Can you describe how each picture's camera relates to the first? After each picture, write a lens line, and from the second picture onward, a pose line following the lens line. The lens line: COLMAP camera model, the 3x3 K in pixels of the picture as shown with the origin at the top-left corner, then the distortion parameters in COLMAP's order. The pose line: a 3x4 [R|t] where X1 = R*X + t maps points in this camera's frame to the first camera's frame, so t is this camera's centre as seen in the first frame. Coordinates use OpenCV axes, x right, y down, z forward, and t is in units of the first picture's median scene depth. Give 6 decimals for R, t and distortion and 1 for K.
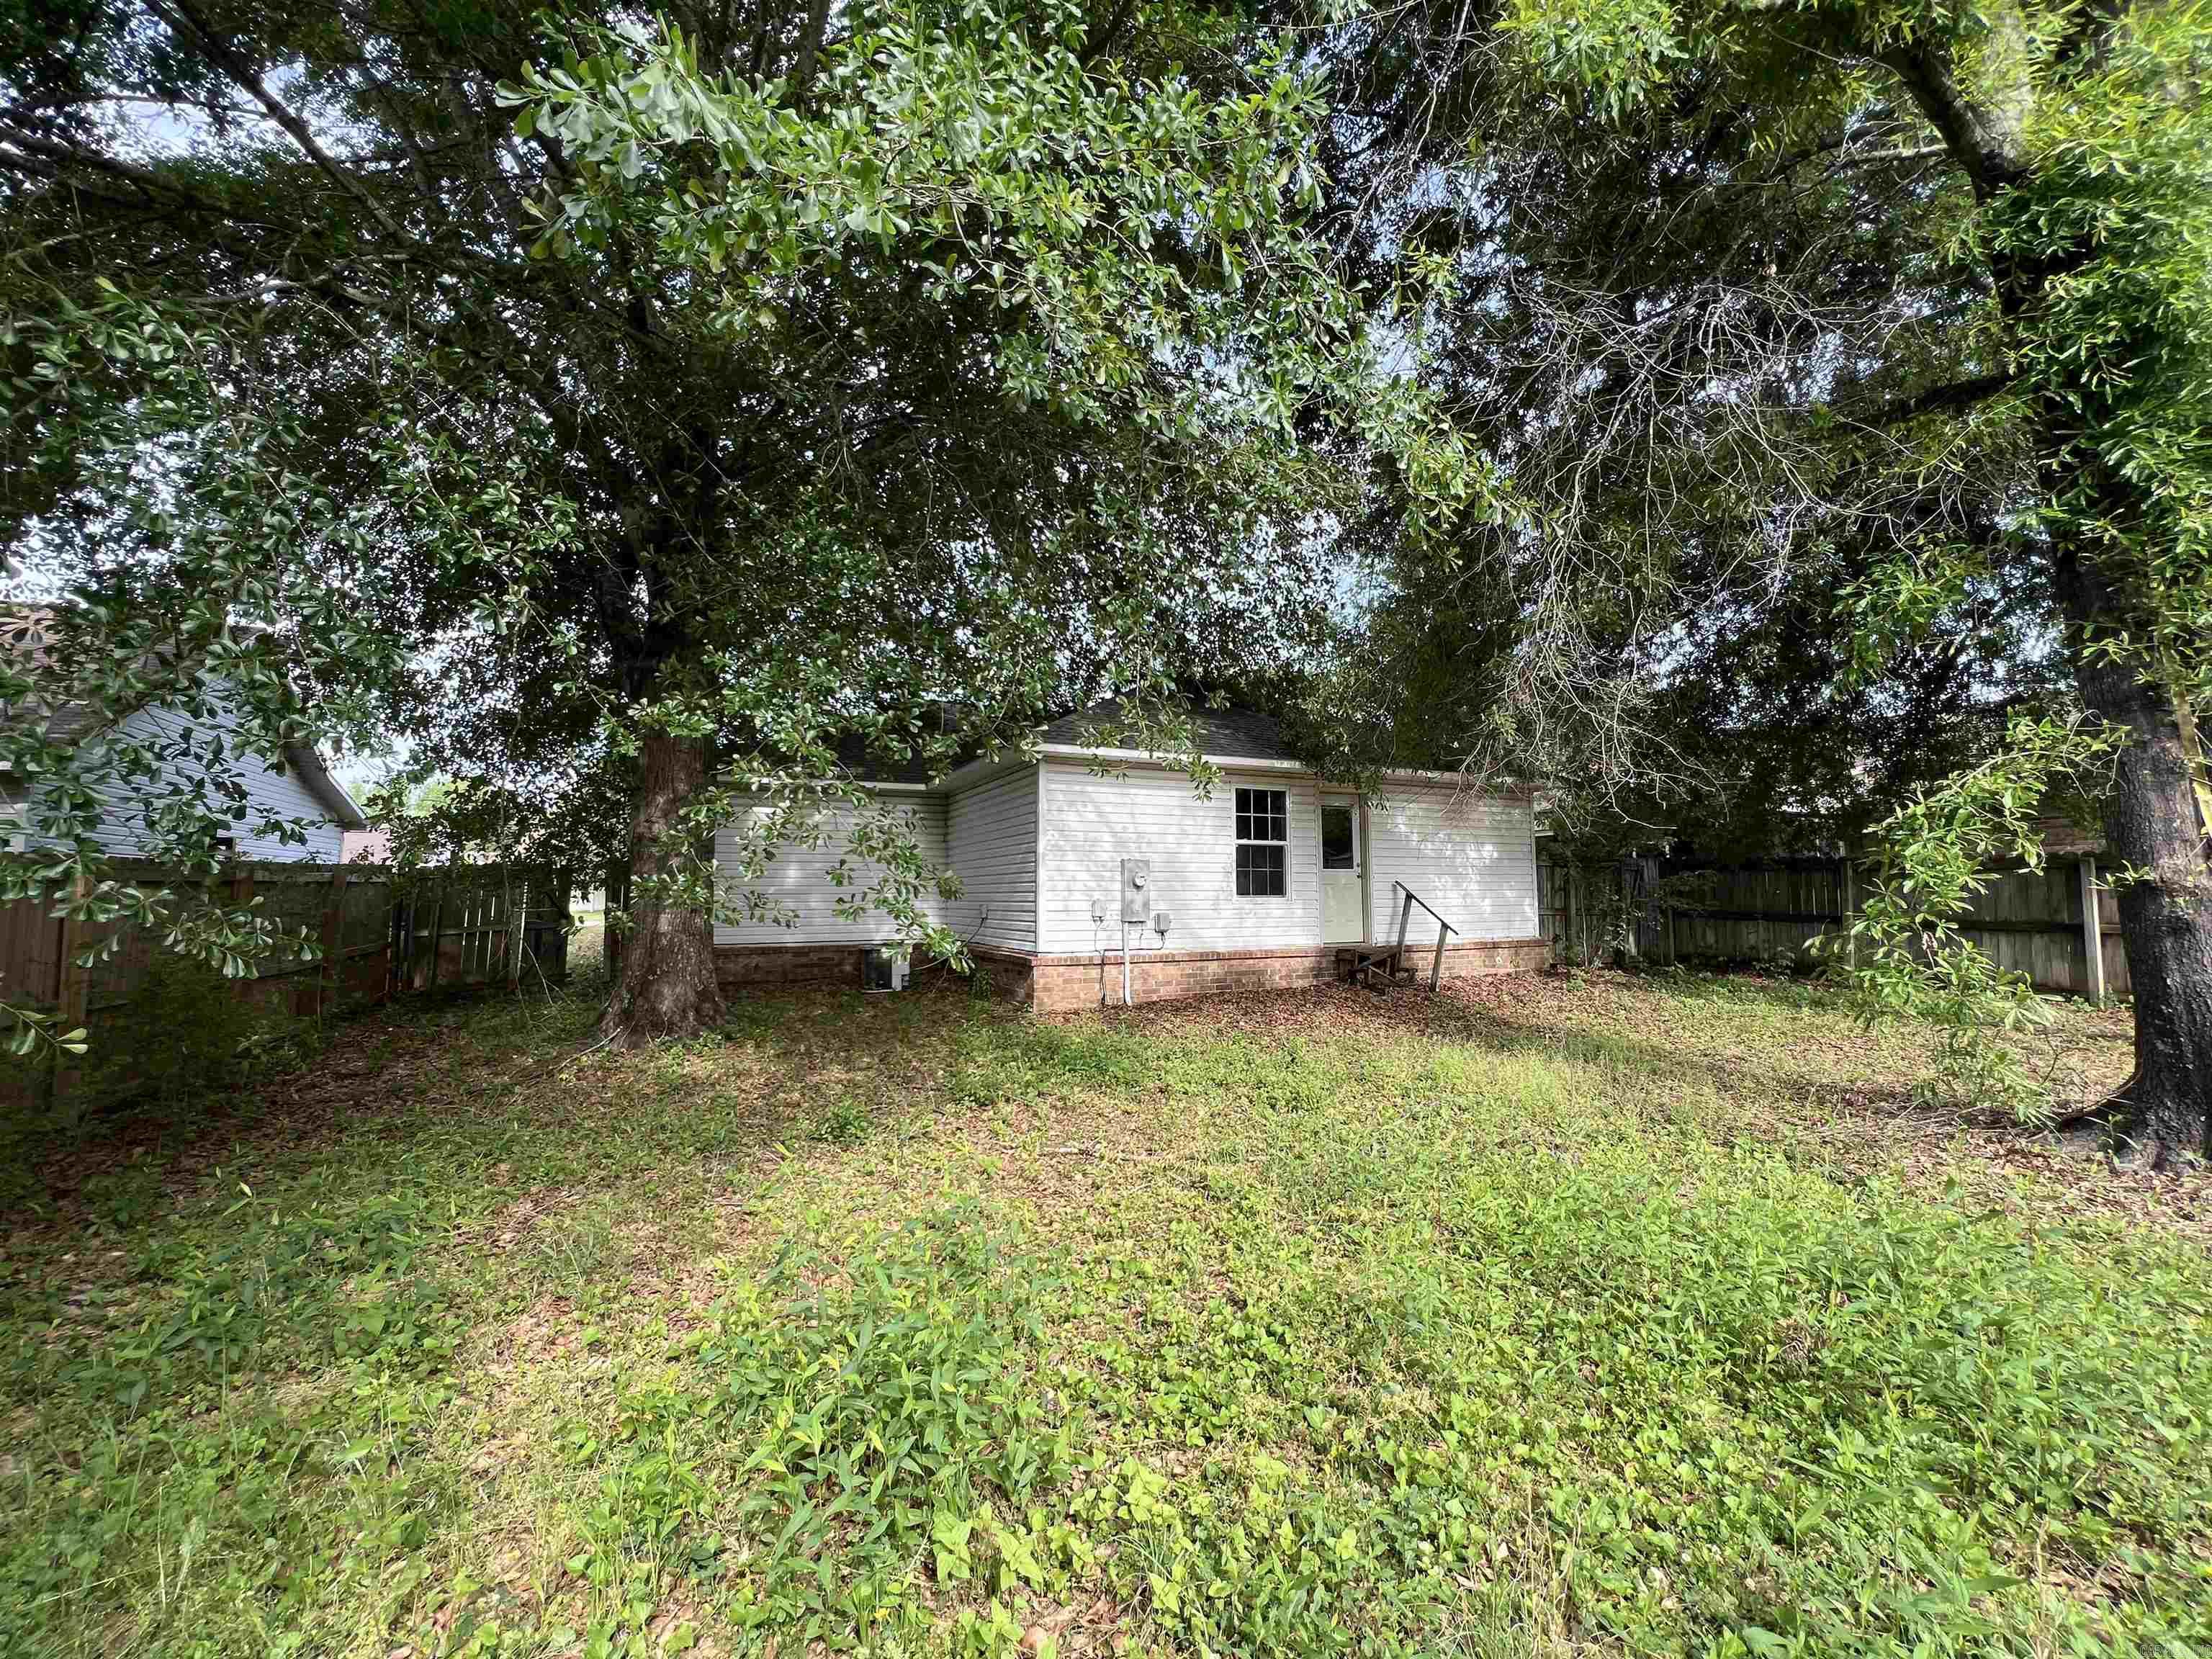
lens RADIAL K [[896.2, 0, 1102.2], [0, 896.2, 831.4], [0, 0, 1]] dist [-0.000218, -0.000190]
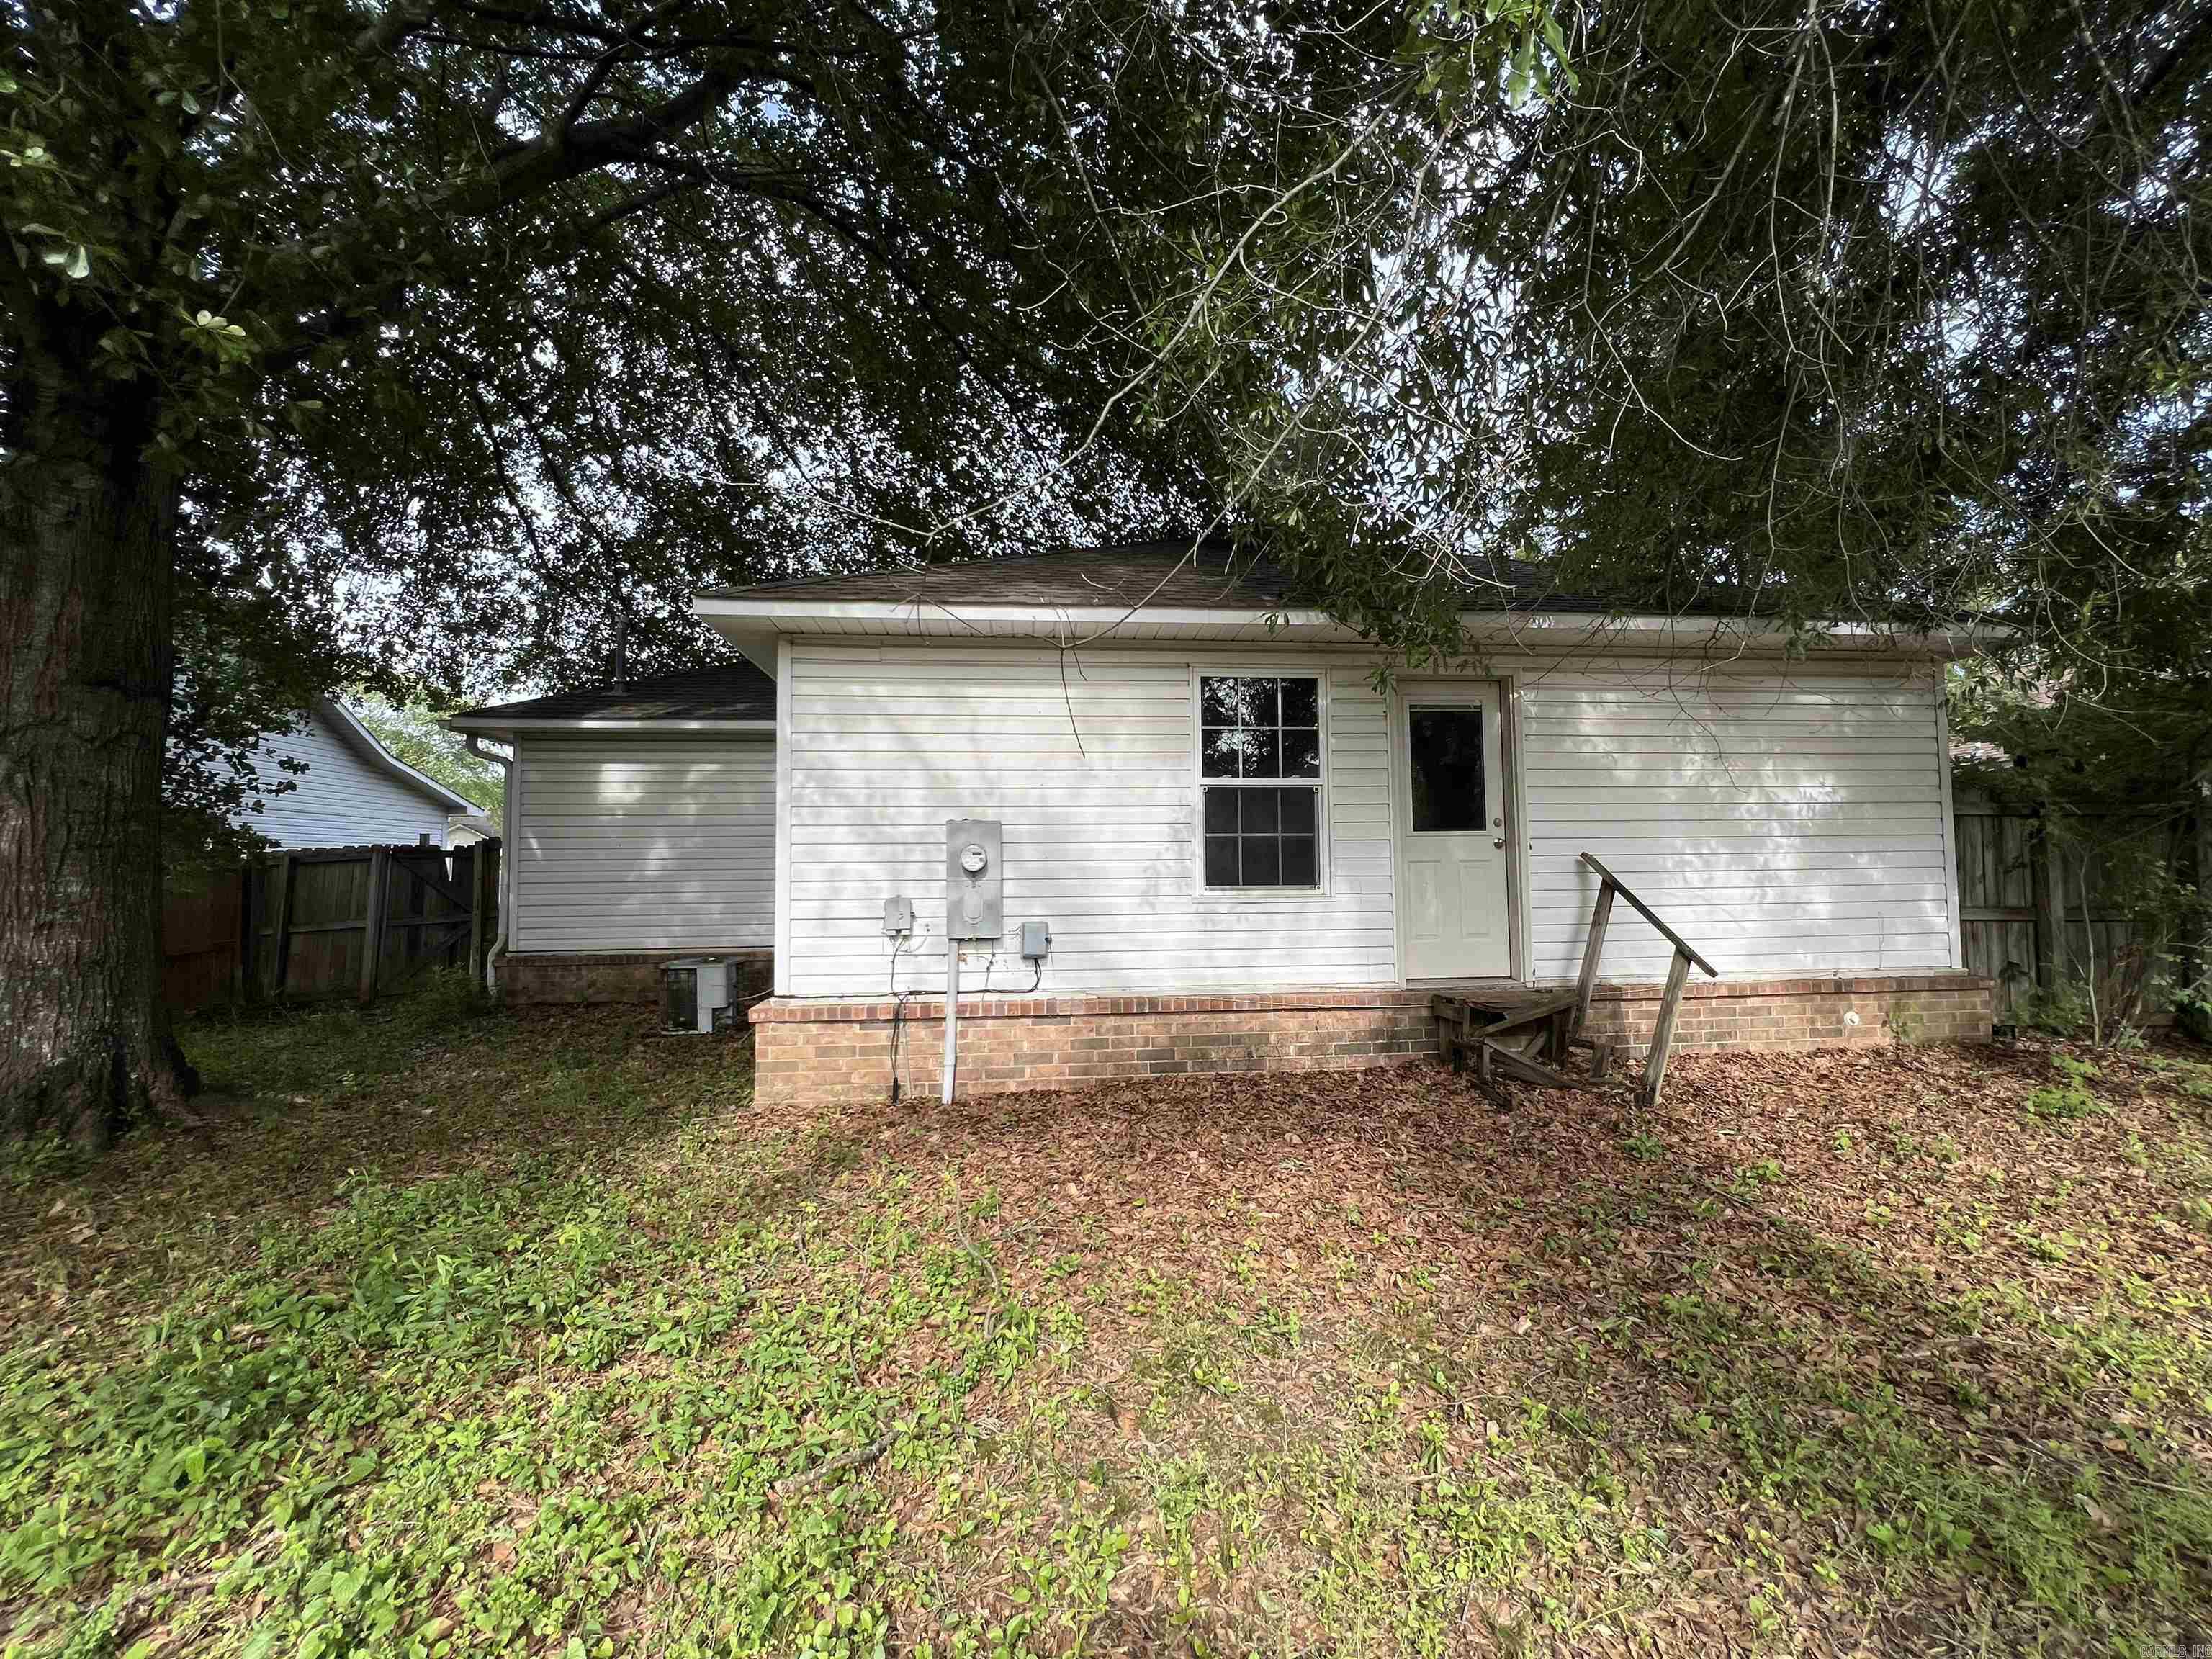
lens RADIAL K [[896.2, 0, 1102.2], [0, 896.2, 831.4], [0, 0, 1]] dist [-0.000218, -0.000190]
pose [[0.944861, -0.021290, -0.326780, 0.264799], [0.030551, 0.999263, 0.023231, 0.026754], [0.326045, -0.031934, 0.944815, 0.504507]]
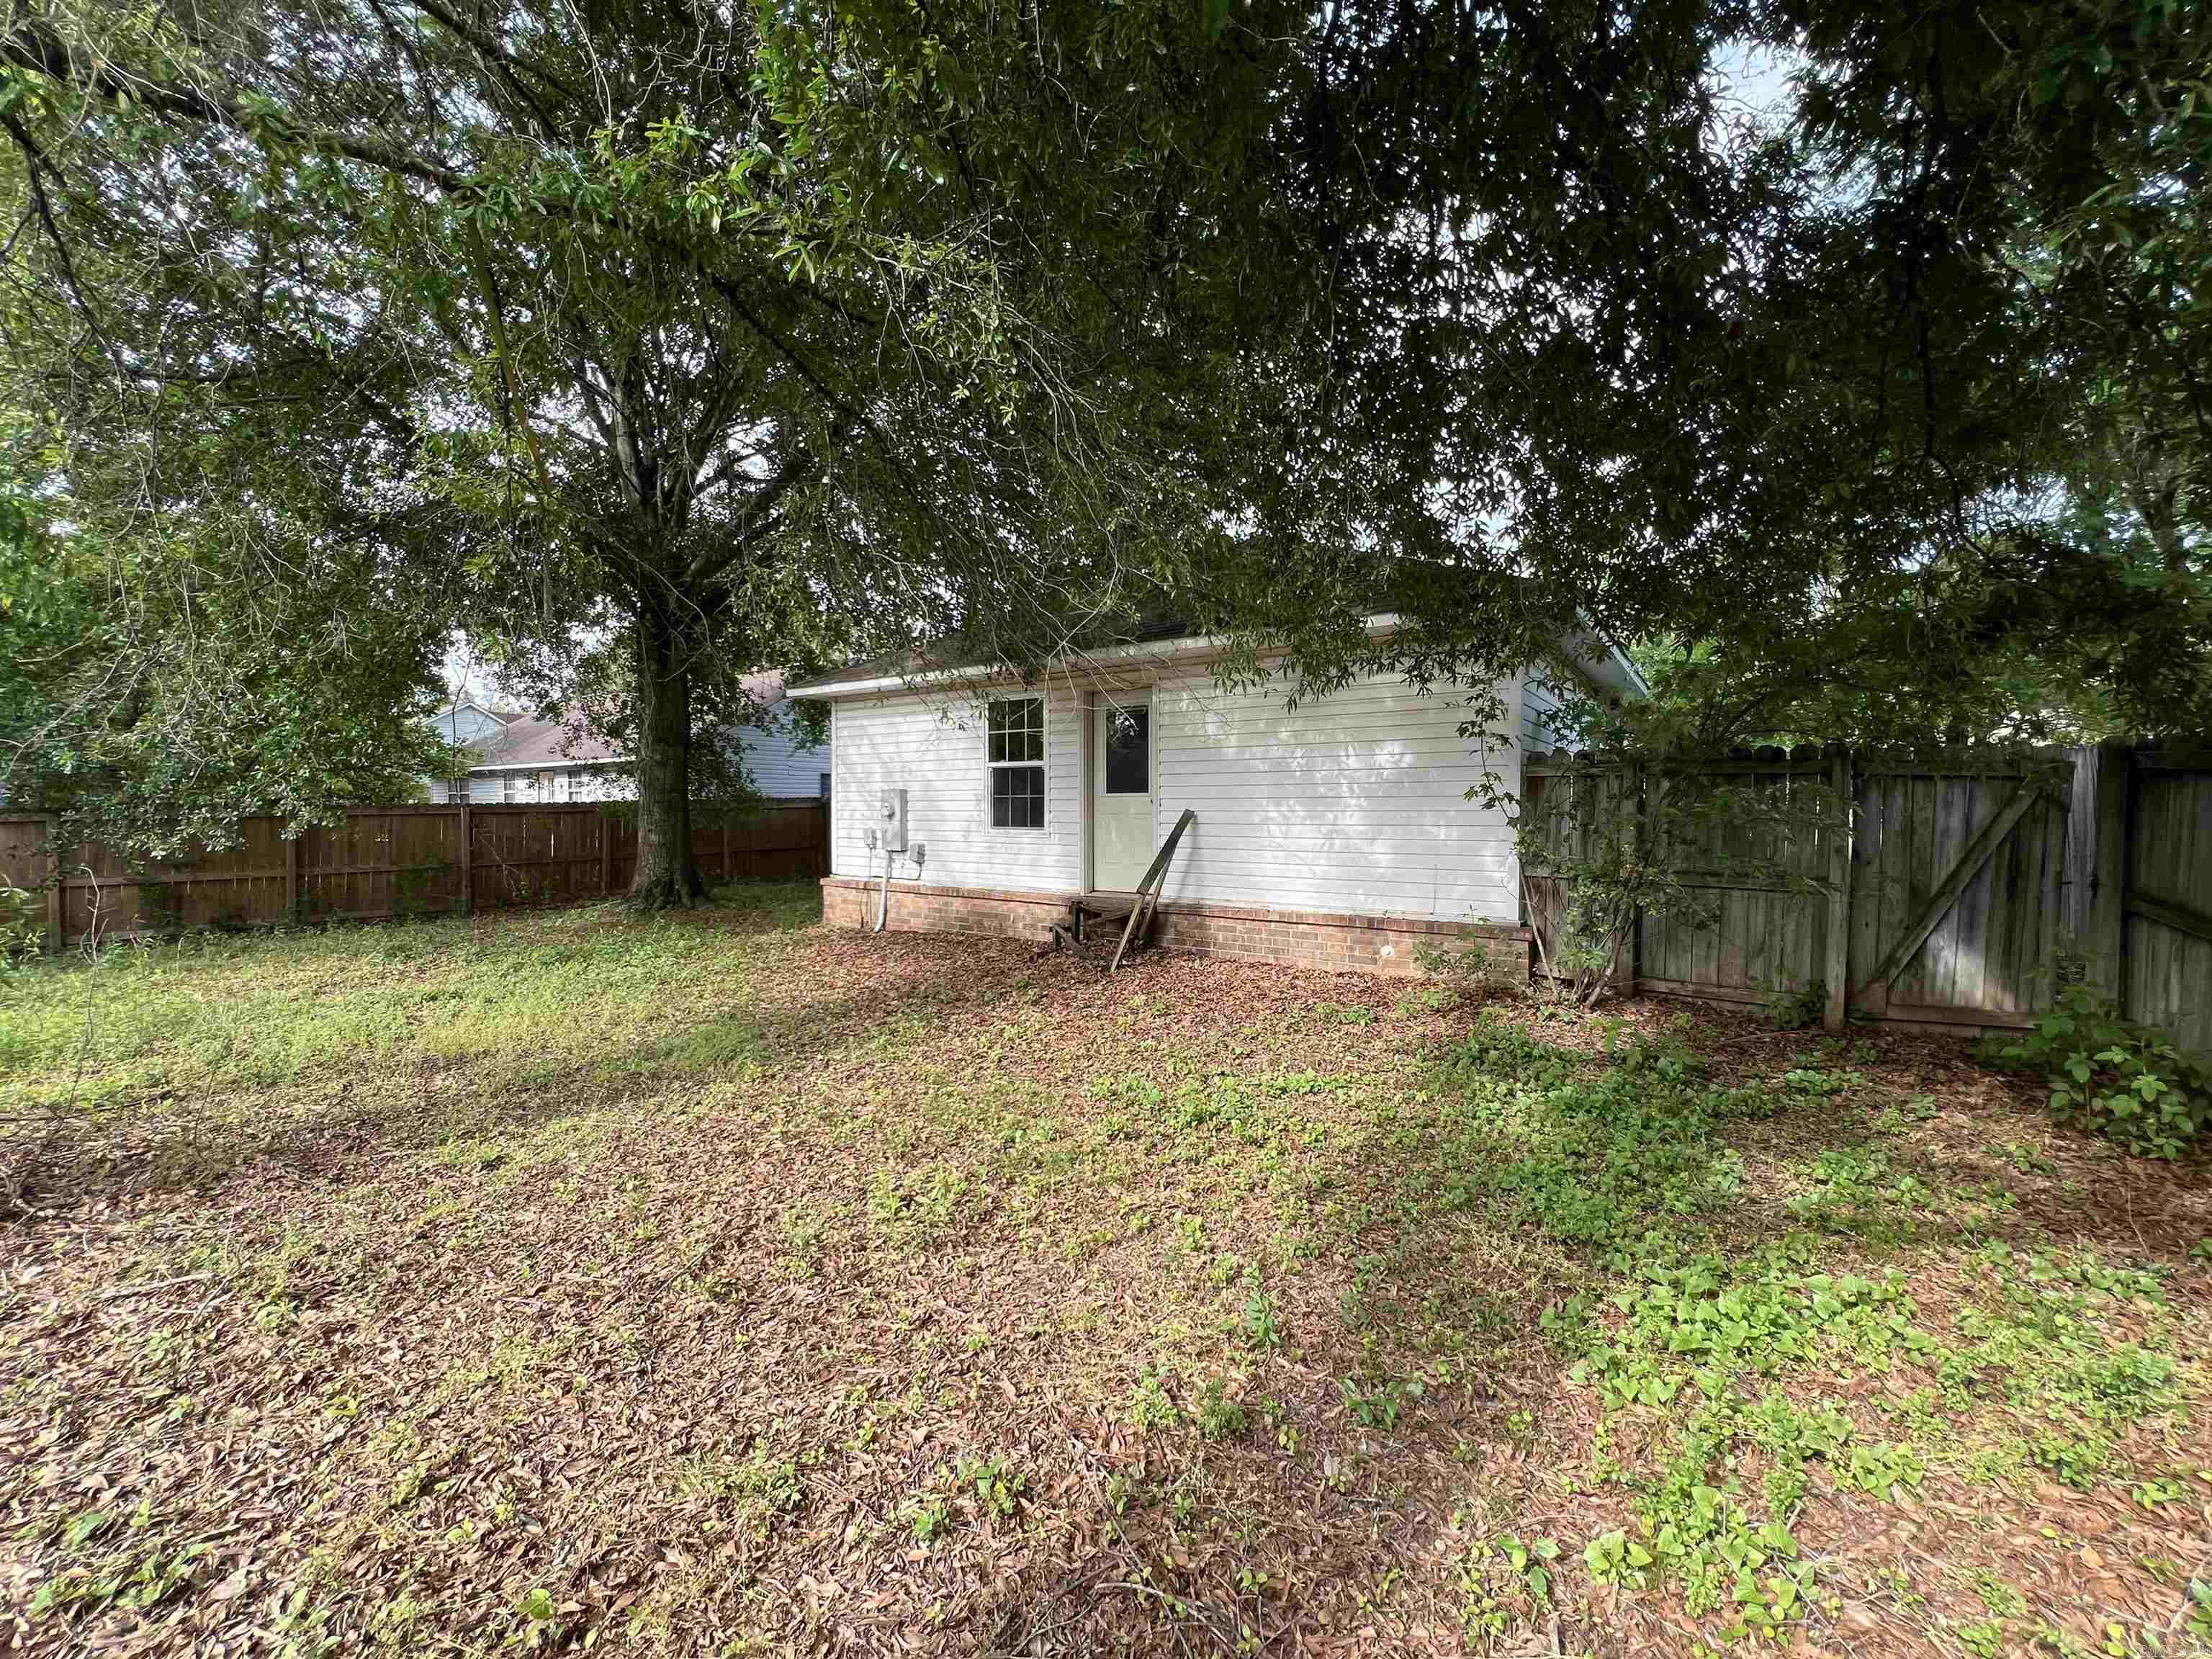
lens RADIAL K [[896.2, 0, 1102.2], [0, 896.2, 831.4], [0, 0, 1]] dist [-0.000218, -0.000190]
pose [[0.489592, 0.032259, -0.871355, 0.972304], [0.067249, 0.994942, 0.074620, 0.018523], [0.869355, -0.095131, 0.484946, 0.678054]]
